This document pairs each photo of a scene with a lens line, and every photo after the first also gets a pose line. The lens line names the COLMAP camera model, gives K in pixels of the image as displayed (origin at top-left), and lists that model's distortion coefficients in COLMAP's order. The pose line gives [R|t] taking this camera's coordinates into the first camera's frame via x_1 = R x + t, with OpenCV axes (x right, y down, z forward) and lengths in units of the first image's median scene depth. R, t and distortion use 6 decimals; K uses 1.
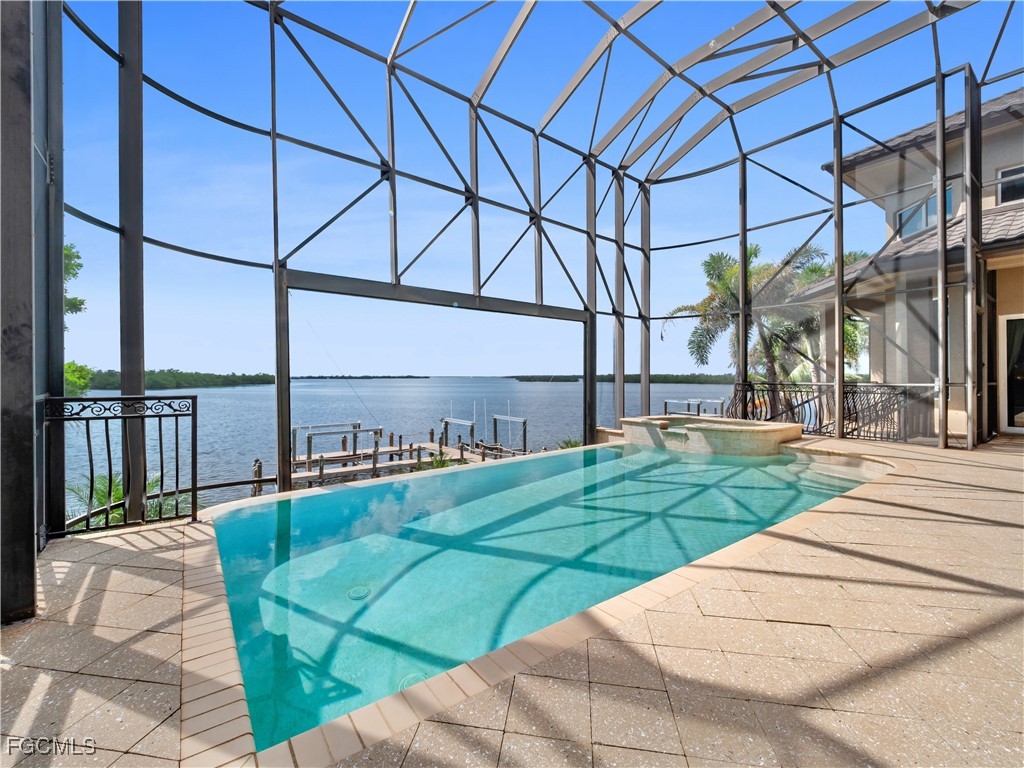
lens RADIAL K [[438.6, 0, 502.6], [0, 438.6, 374.6], [0, 0, 1]] dist [0.001104, -0.000585]
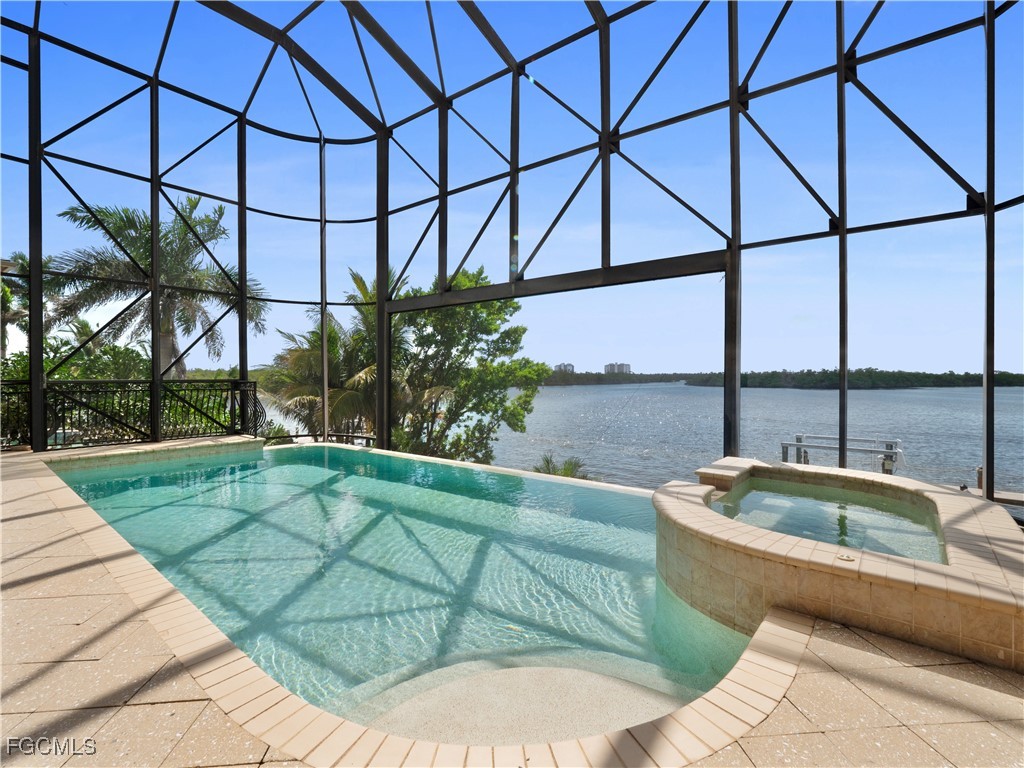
lens RADIAL K [[468.8, 0, 512.0], [0, 468.8, 384.0], [0, 0, 1]] dist [-0.021147, 0.000101]
pose [[0.238650, 0.014324, -0.971000, 0.755650], [0.006473, 0.999846, 0.016341, 0.005705], [0.971084, -0.010185, 0.238520, 0.688551]]
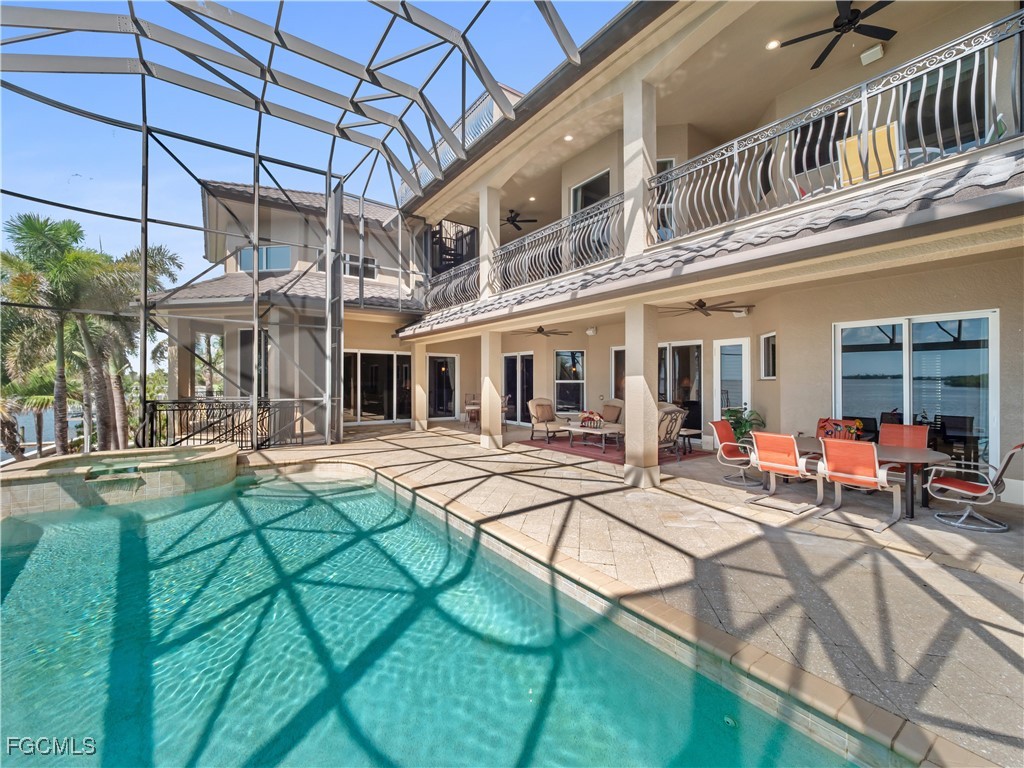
lens RADIAL K [[438.6, 0, 502.6], [0, 438.6, 374.6], [0, 0, 1]] dist [0.001104, -0.000585]
pose [[0.018081, 0.012859, 0.999754, -0.306719], [-0.007728, 0.999889, -0.012721, -0.032919], [-0.999807, -0.007496, 0.018178, 0.361871]]
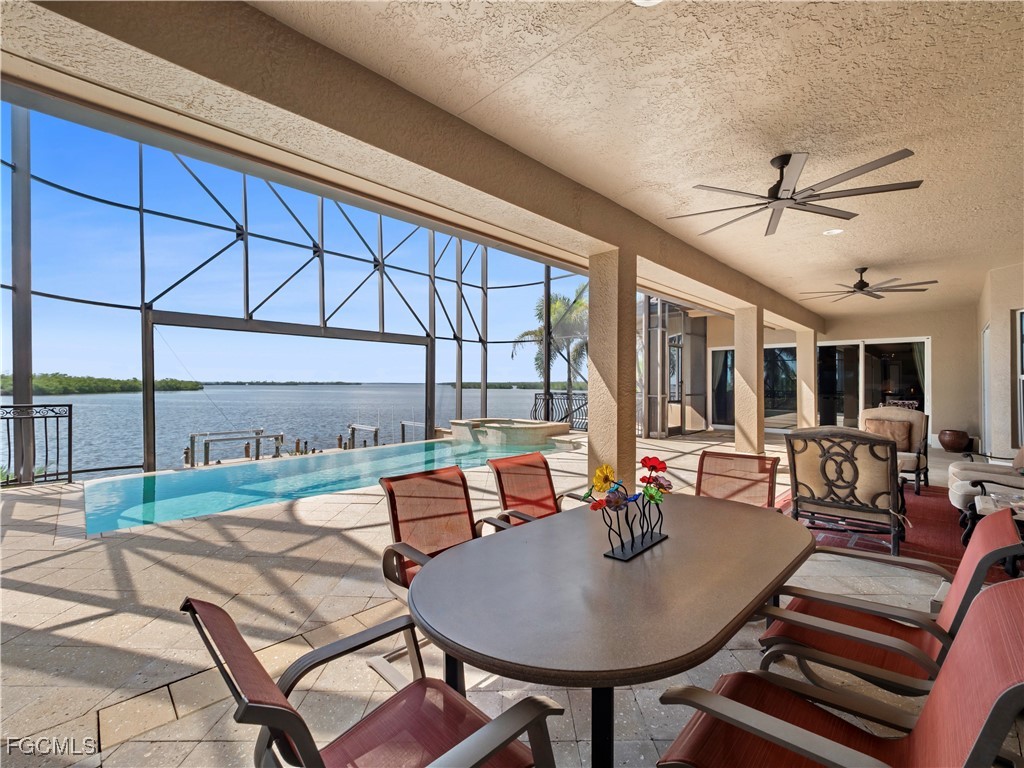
lens RADIAL K [[440.3, 0, 512.0], [0, 440.3, 384.0], [0, 0, 1]] dist [-0.000995, -0.000778]
pose [[0.987516, 0.004252, 0.157462, 0.258090], [-0.005100, 0.999975, 0.004980, -0.016971], [-0.157437, -0.005721, 0.987512, -0.338959]]
